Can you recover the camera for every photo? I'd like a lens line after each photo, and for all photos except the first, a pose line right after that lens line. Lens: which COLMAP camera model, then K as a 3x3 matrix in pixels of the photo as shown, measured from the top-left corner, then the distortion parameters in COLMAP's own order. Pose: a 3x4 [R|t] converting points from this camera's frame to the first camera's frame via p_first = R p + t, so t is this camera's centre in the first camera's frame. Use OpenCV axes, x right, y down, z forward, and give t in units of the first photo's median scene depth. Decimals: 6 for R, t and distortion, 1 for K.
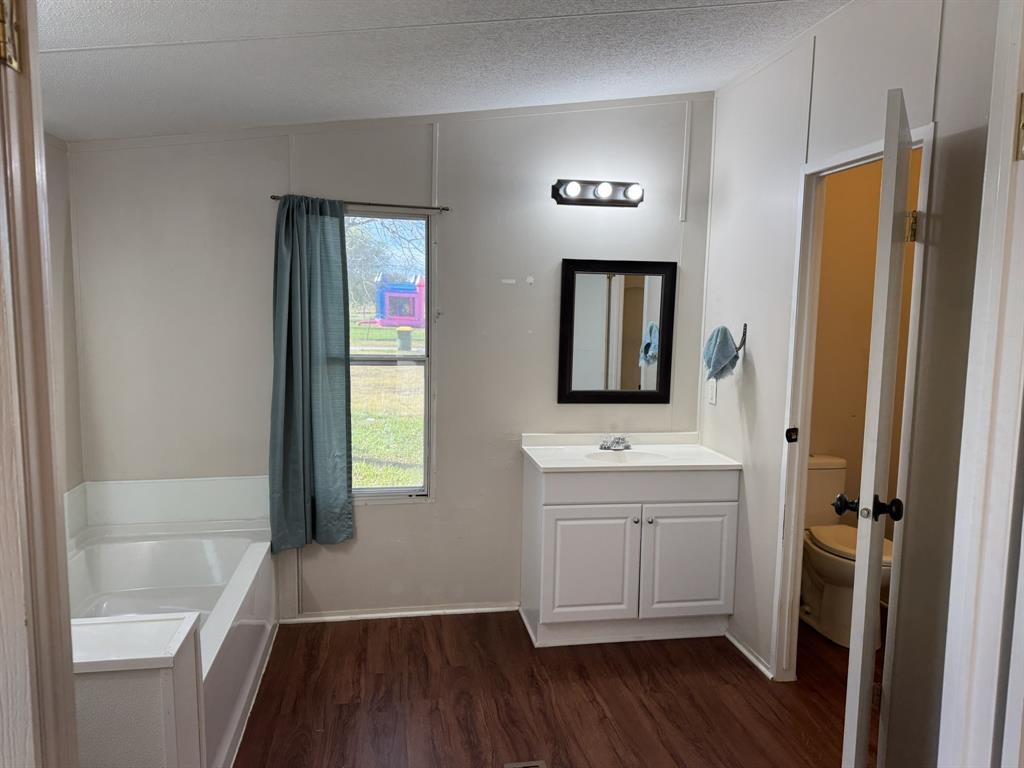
lens RADIAL K [[720.8, 0, 512.0], [0, 720.8, 384.0], [0, 0, 1]] dist [0.090730, -0.109545]
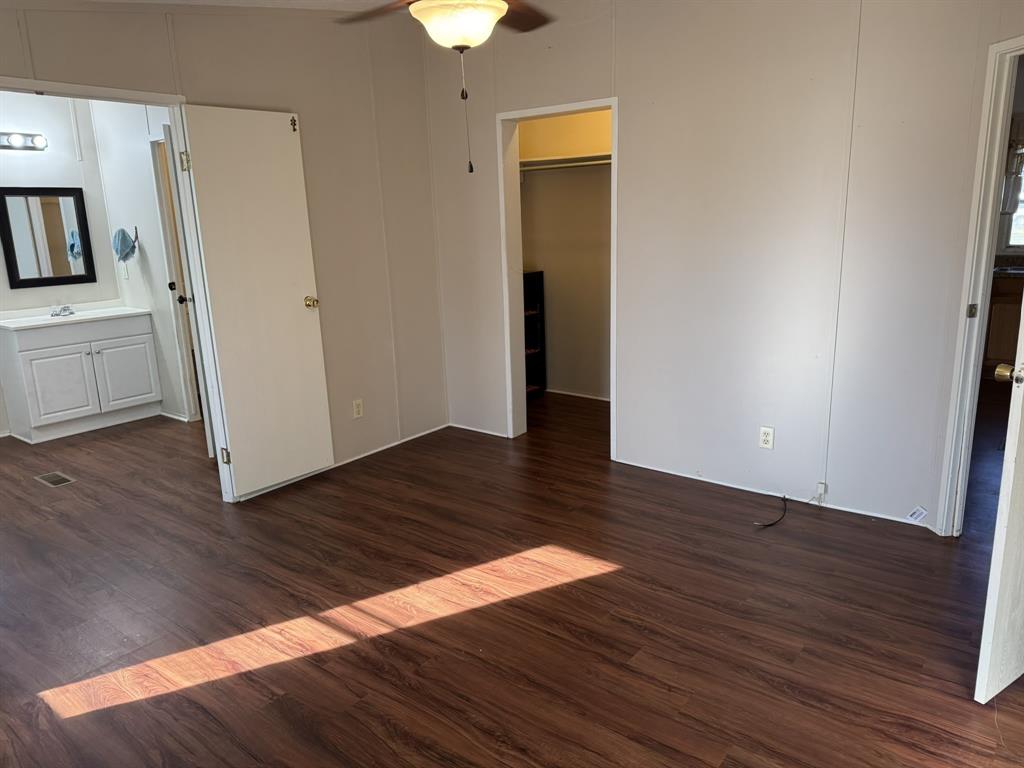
lens RADIAL K [[728.7, 0, 512.0], [0, 728.7, 384.0], [0, 0, 1]] dist [0.010612, 0.002680]
pose [[0.742299, -0.192151, 0.641927, -0.182431], [0.113682, 0.980227, 0.161958, 0.095668], [-0.660355, -0.047246, 0.749466, -0.829092]]
